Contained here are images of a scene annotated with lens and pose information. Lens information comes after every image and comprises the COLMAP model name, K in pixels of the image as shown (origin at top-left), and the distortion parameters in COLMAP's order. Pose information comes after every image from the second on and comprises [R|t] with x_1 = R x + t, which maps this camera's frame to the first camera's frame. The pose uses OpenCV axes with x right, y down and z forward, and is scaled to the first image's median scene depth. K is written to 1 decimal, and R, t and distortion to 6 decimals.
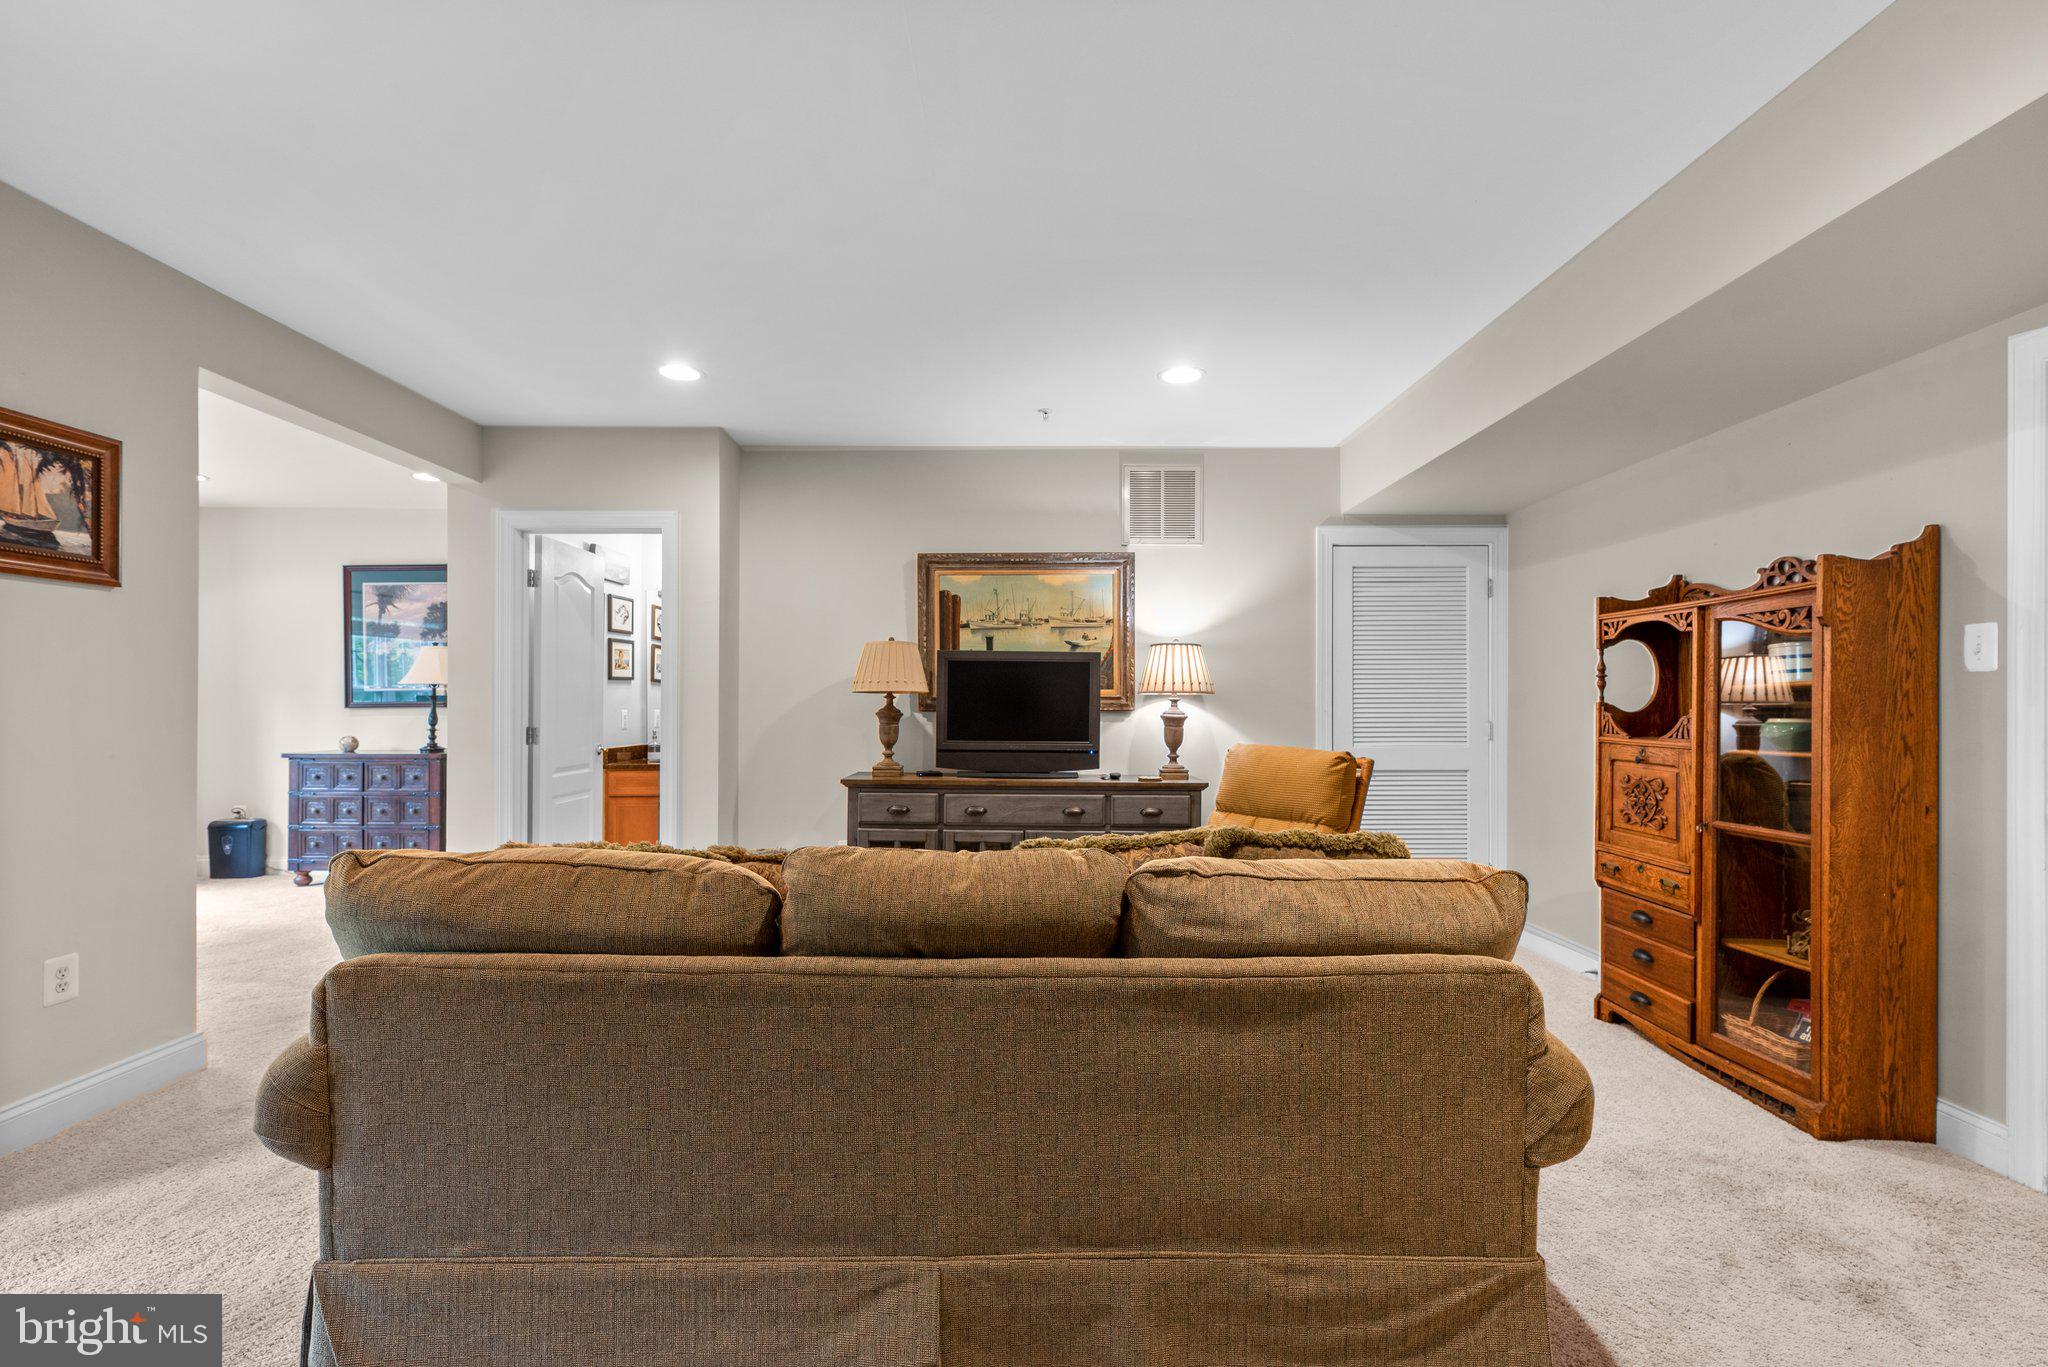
lens RADIAL K [[918.9, 0, 1027.2], [0, 918.9, 691.3], [0, 0, 1]] dist [0.001409, -0.000522]
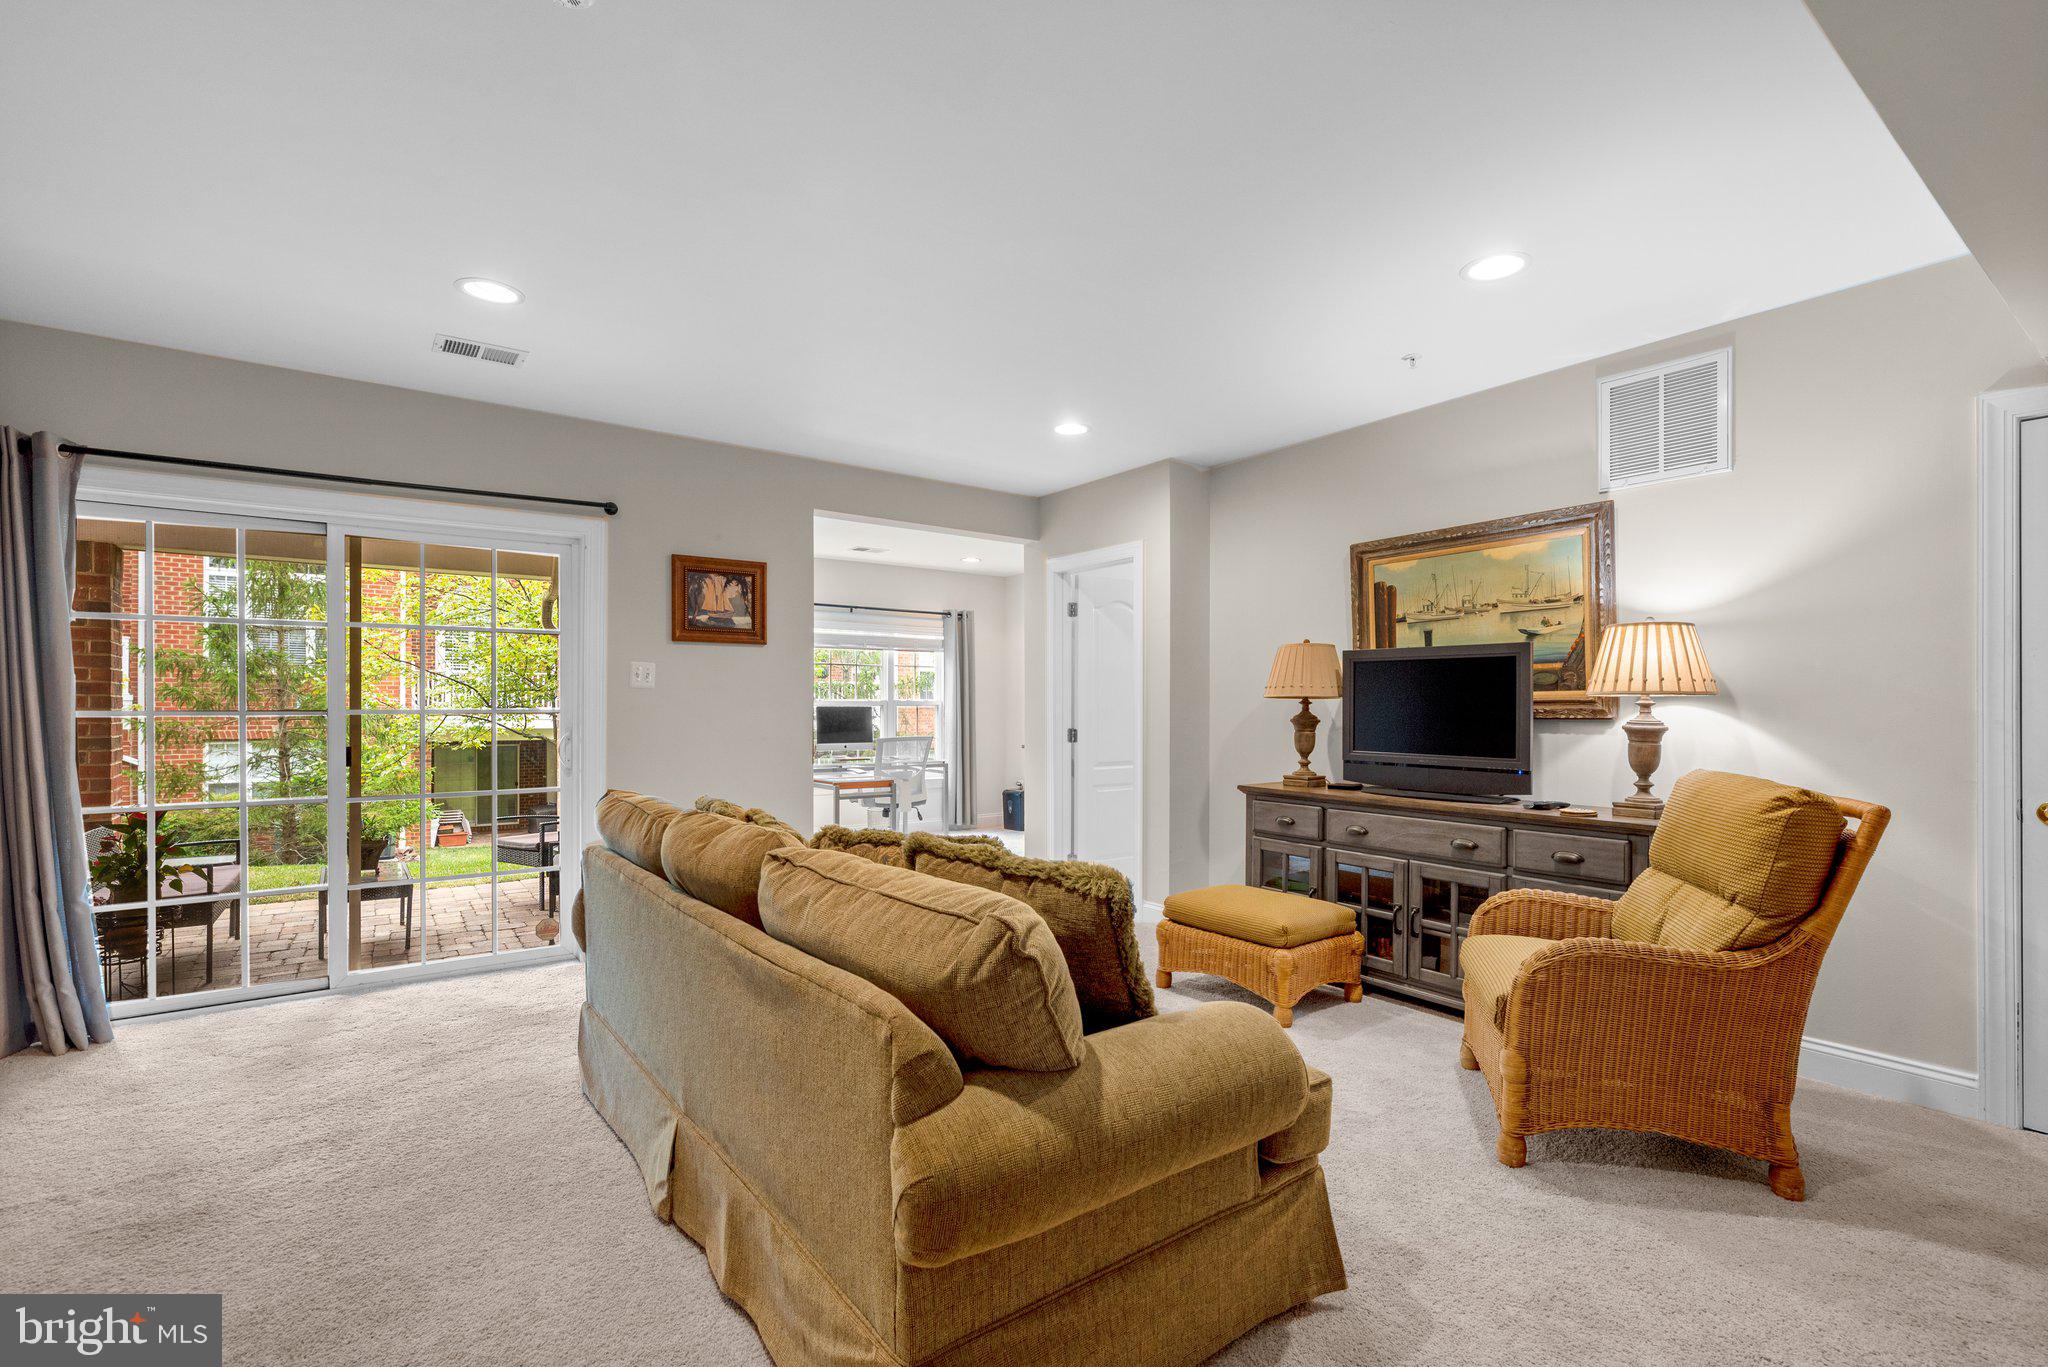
lens RADIAL K [[918.9, 0, 1023.8], [0, 918.9, 701.5], [0, 0, 1]] dist [0.001409, -0.000522]
pose [[0.596301, -0.008012, -0.802721, 0.436216], [0.012378, 0.999923, -0.000785, 0.002145], [0.802665, -0.009468, 0.596355, 0.202634]]
